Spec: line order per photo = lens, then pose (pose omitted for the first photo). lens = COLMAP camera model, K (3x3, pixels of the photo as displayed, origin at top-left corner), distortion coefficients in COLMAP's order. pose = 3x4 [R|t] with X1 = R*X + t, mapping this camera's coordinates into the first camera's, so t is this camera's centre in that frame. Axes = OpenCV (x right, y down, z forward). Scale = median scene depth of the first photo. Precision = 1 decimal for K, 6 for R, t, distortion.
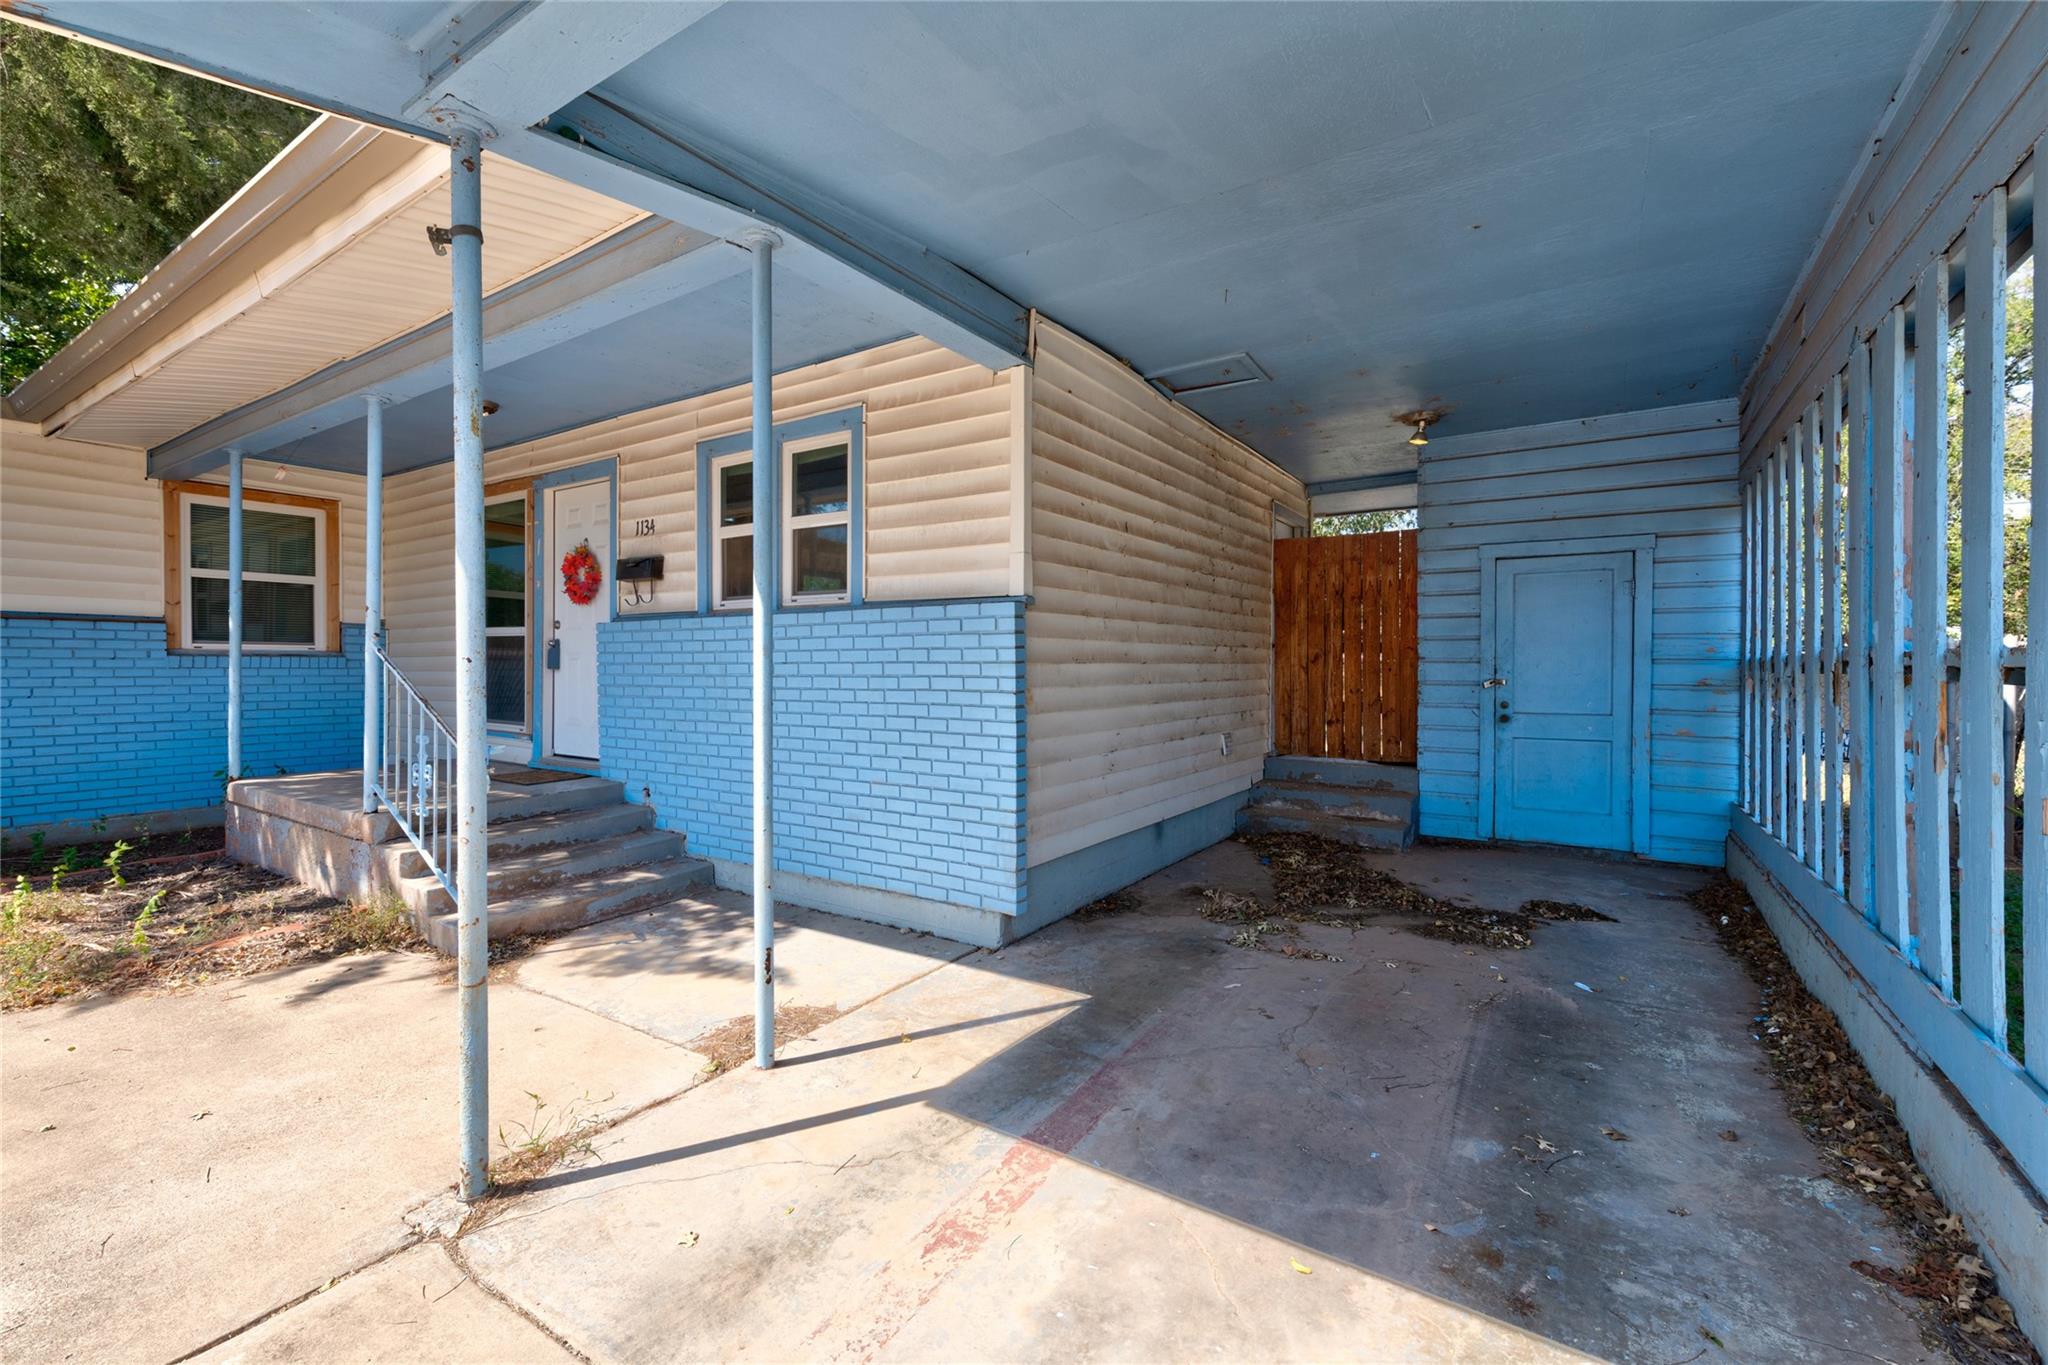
lens RADIAL K [[857.8, 0, 1024.0], [0, 857.8, 682.5], [0, 0, 1]] dist [0.014067, -0.000230]
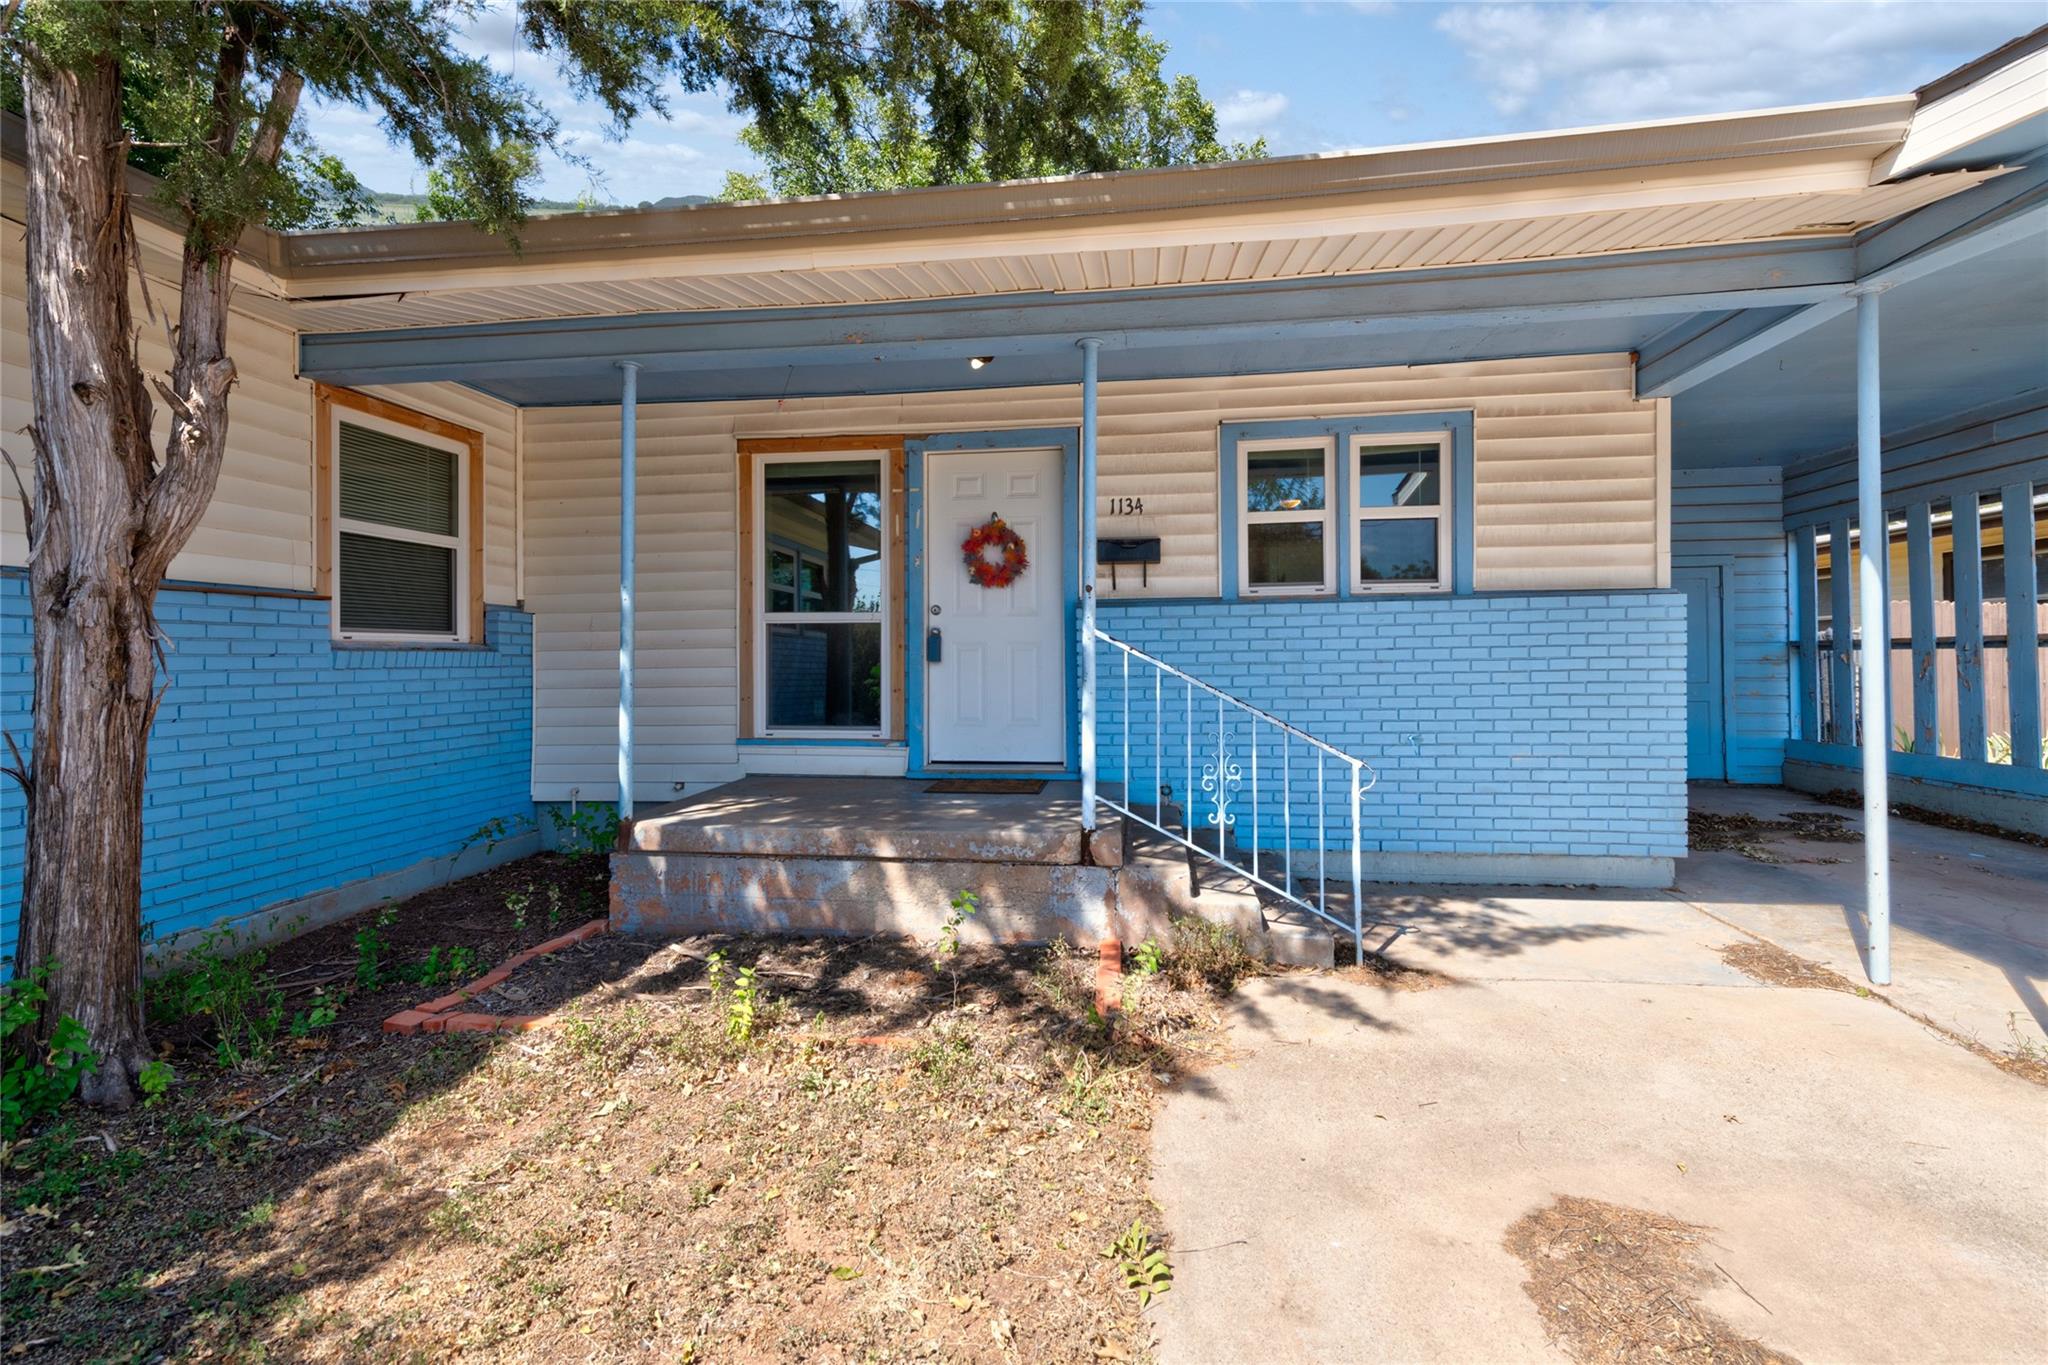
lens RADIAL K [[861.9, 0, 1027.9], [0, 861.9, 661.1], [0, 0, 1]] dist [0.020856, -0.000202]
pose [[0.898243, -0.014197, 0.439270, -0.994702], [0.022062, 0.999675, -0.012803, -0.003803], [-0.438945, 0.021191, 0.898264, 0.225116]]
